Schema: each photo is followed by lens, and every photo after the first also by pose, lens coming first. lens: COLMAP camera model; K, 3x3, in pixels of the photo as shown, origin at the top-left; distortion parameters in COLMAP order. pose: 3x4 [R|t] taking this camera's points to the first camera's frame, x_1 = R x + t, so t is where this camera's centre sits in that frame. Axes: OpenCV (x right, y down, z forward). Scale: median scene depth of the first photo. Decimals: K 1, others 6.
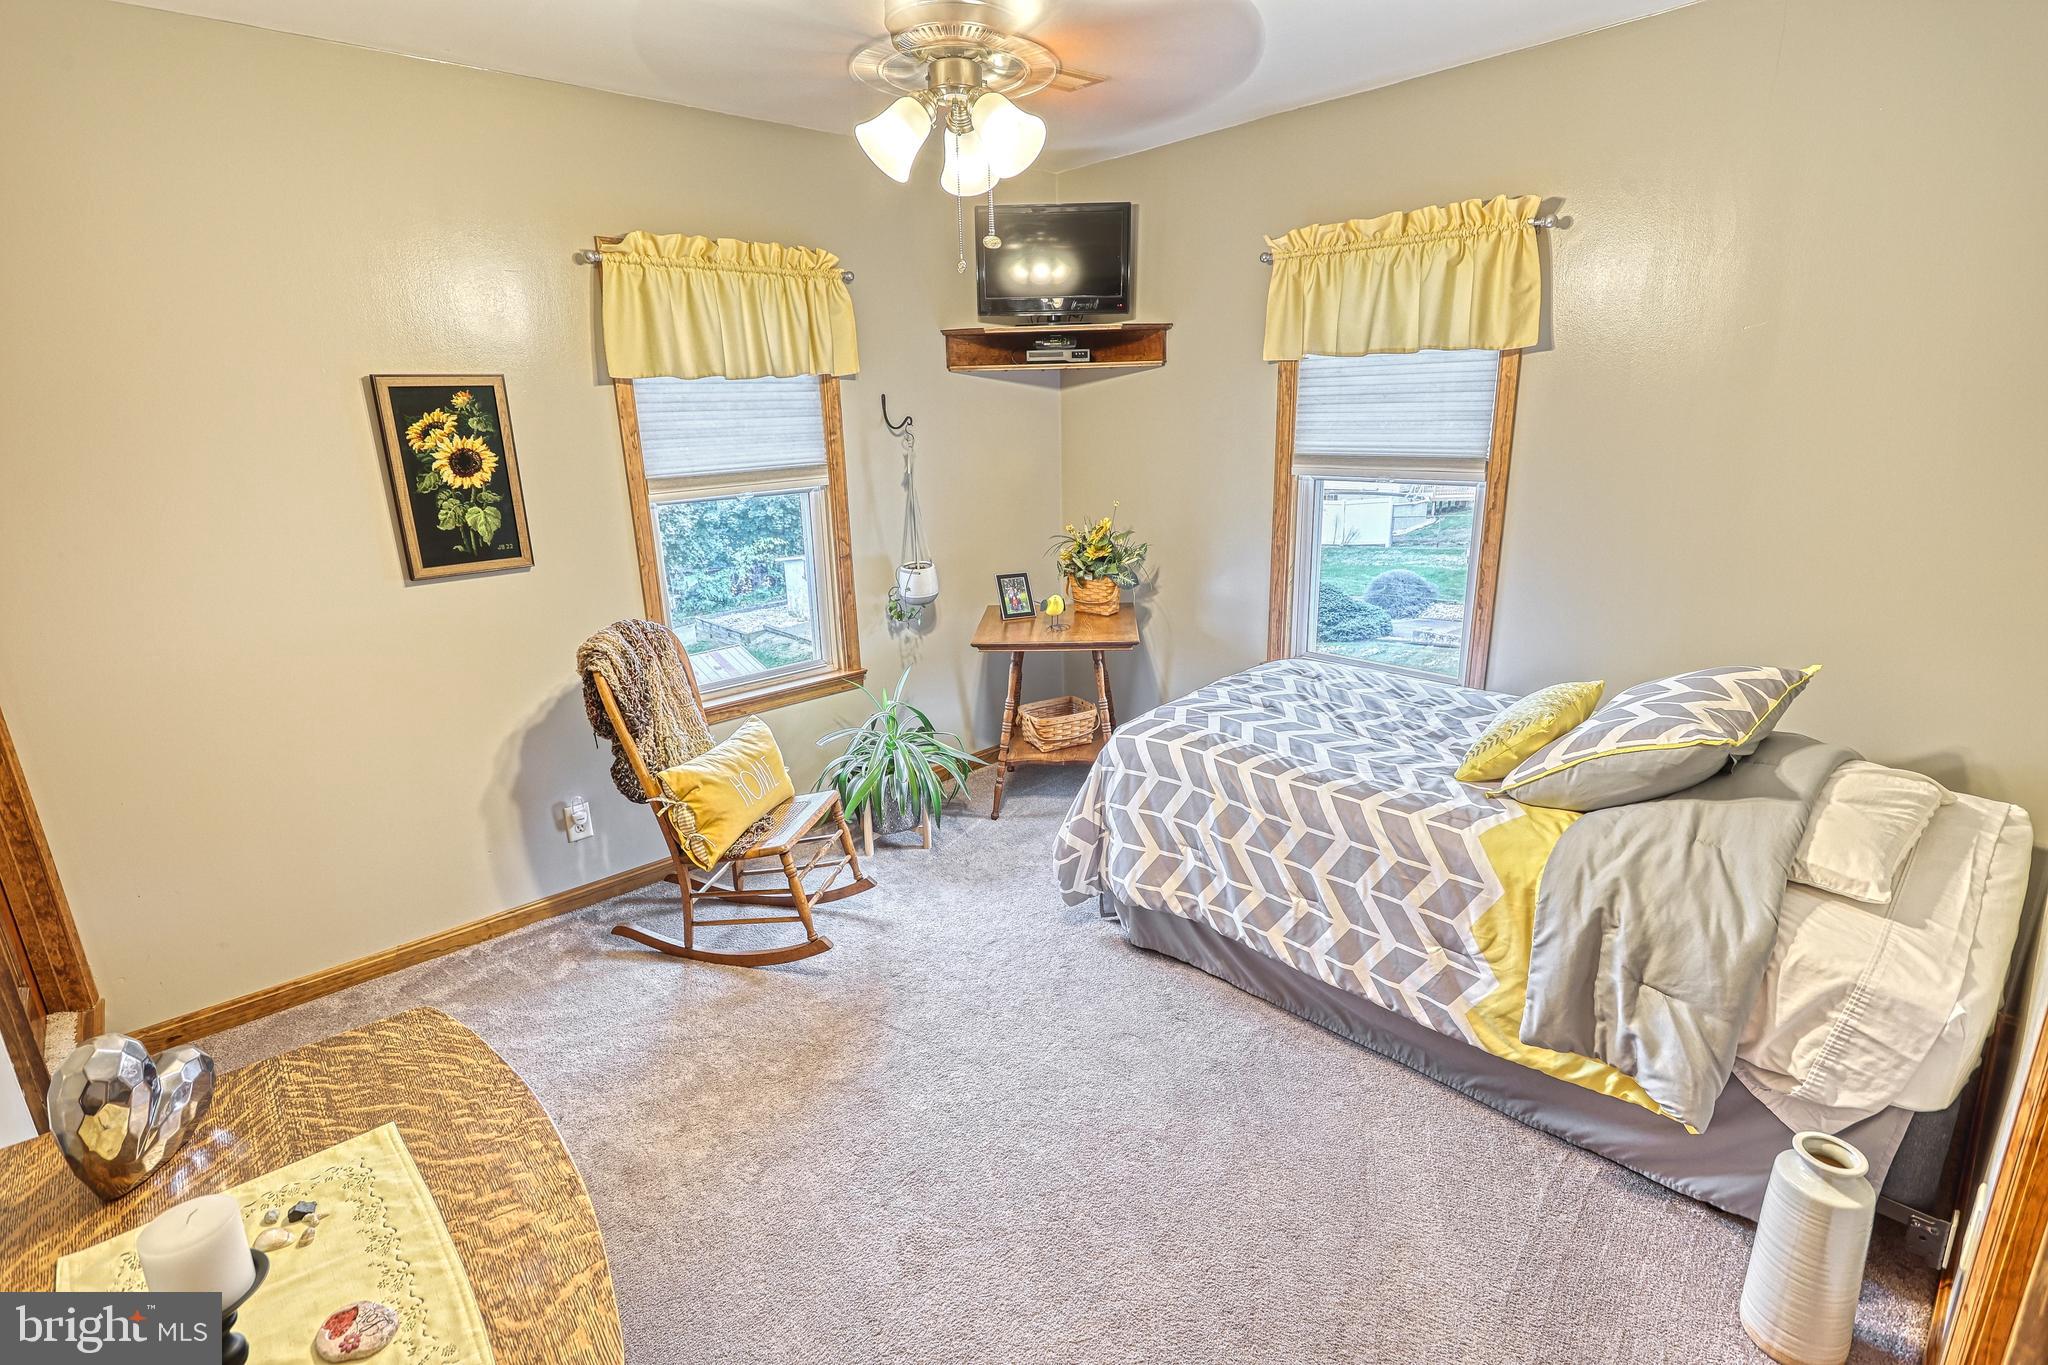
lens RADIAL K [[970.4, 0, 1025.3], [0, 970.4, 681.3], [0, 0, 1]] dist [-0.003850, 0.002847]
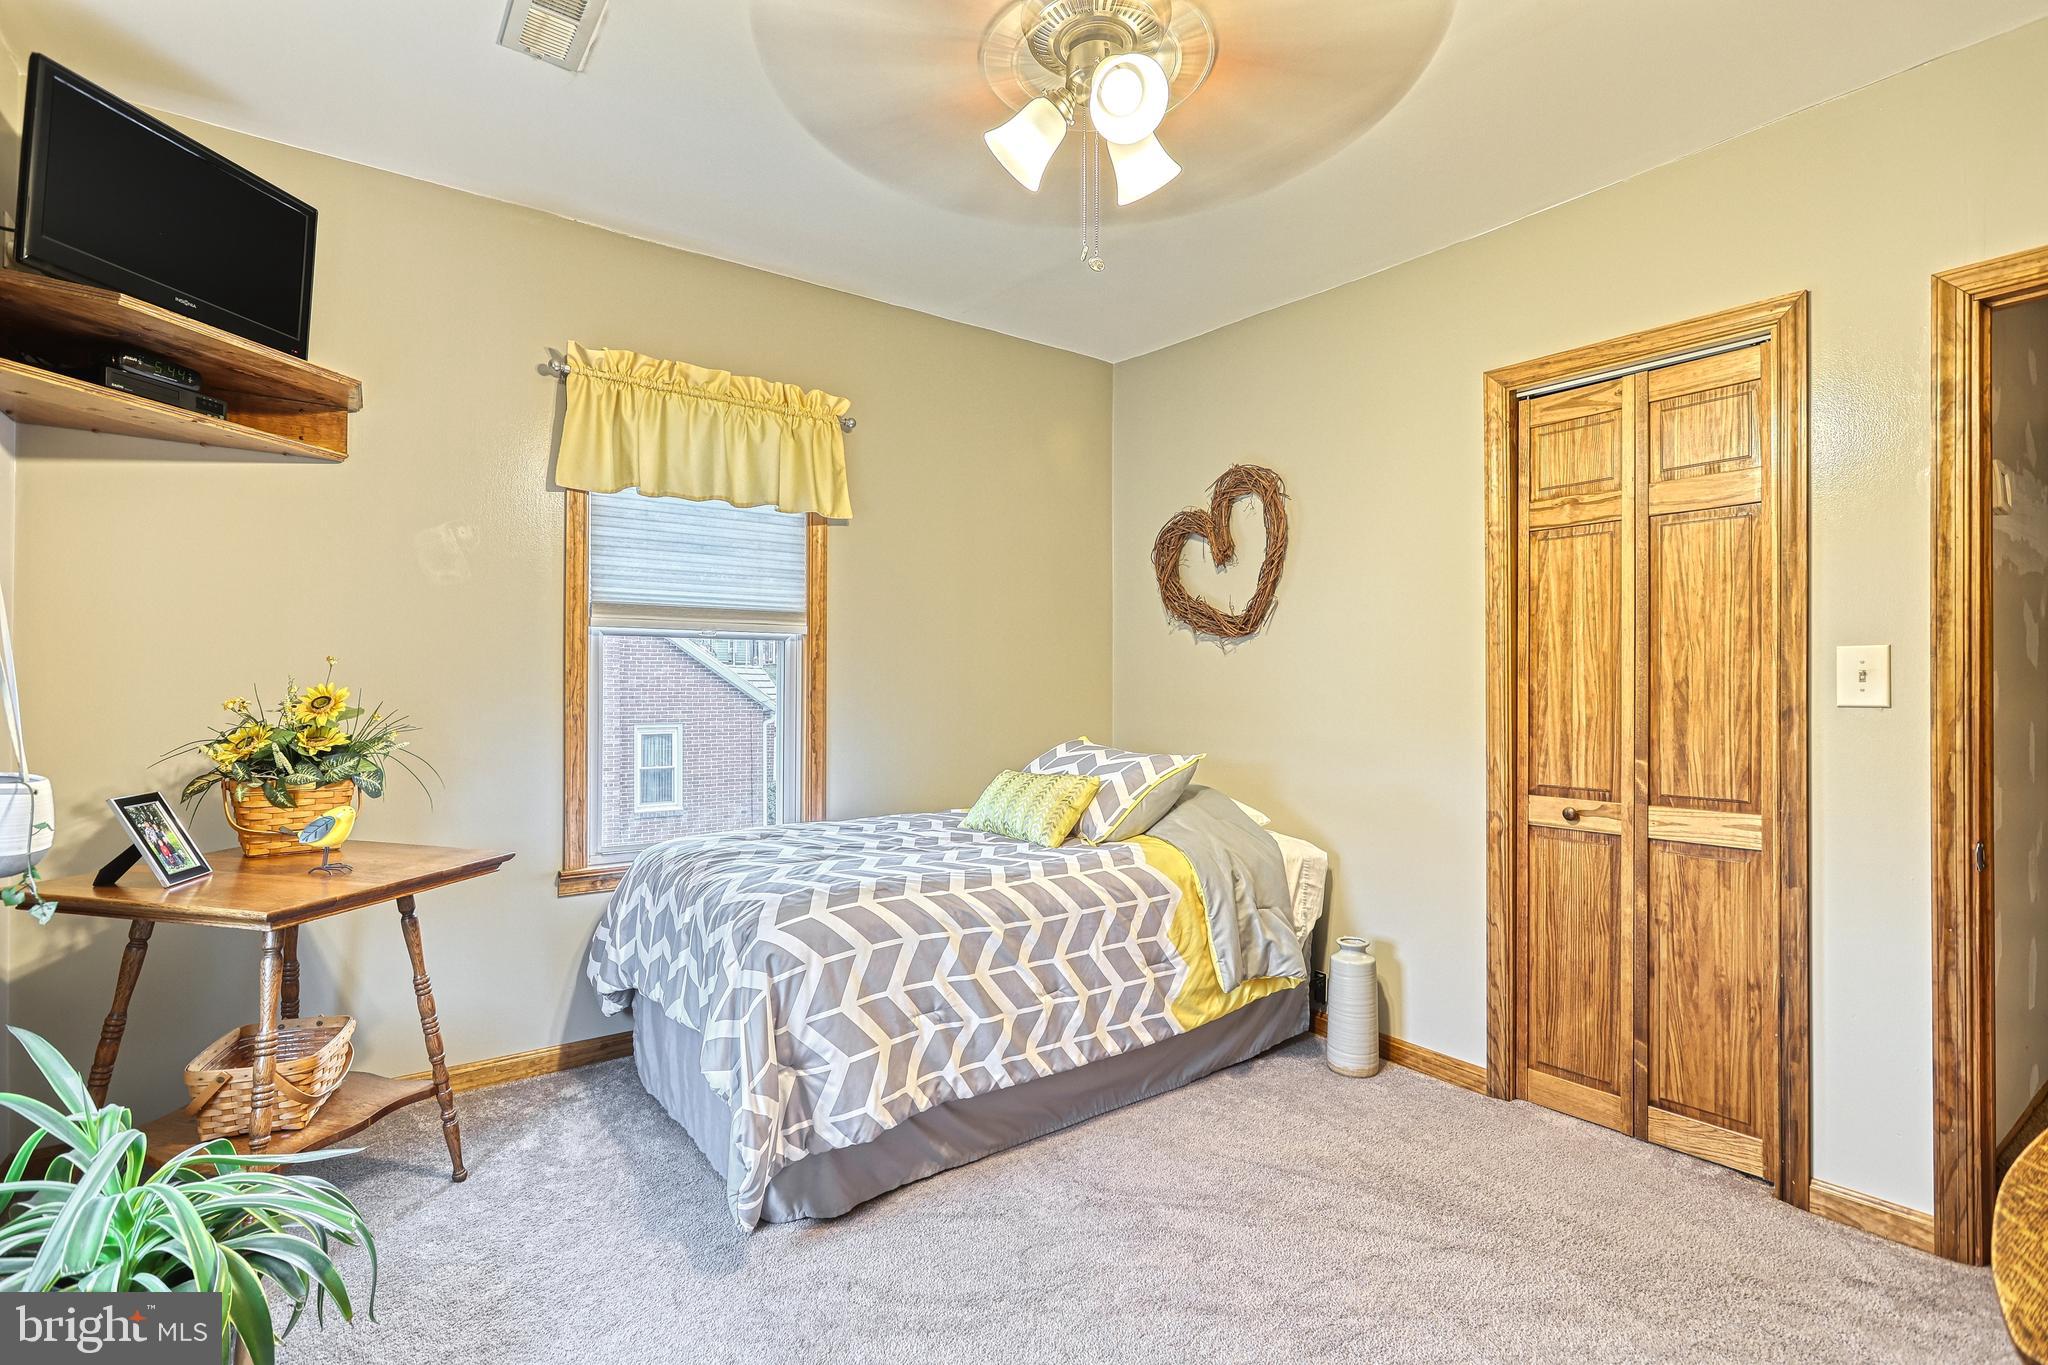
lens RADIAL K [[970.4, 0, 1023.1], [0, 970.4, 684.9], [0, 0, 1]] dist [-0.003850, 0.002847]
pose [[0.110461, 0.029795, 0.993434, -0.675923], [0.267340, 0.961821, -0.058573, -0.027817], [-0.957250, 0.272054, 0.098278, 0.798013]]
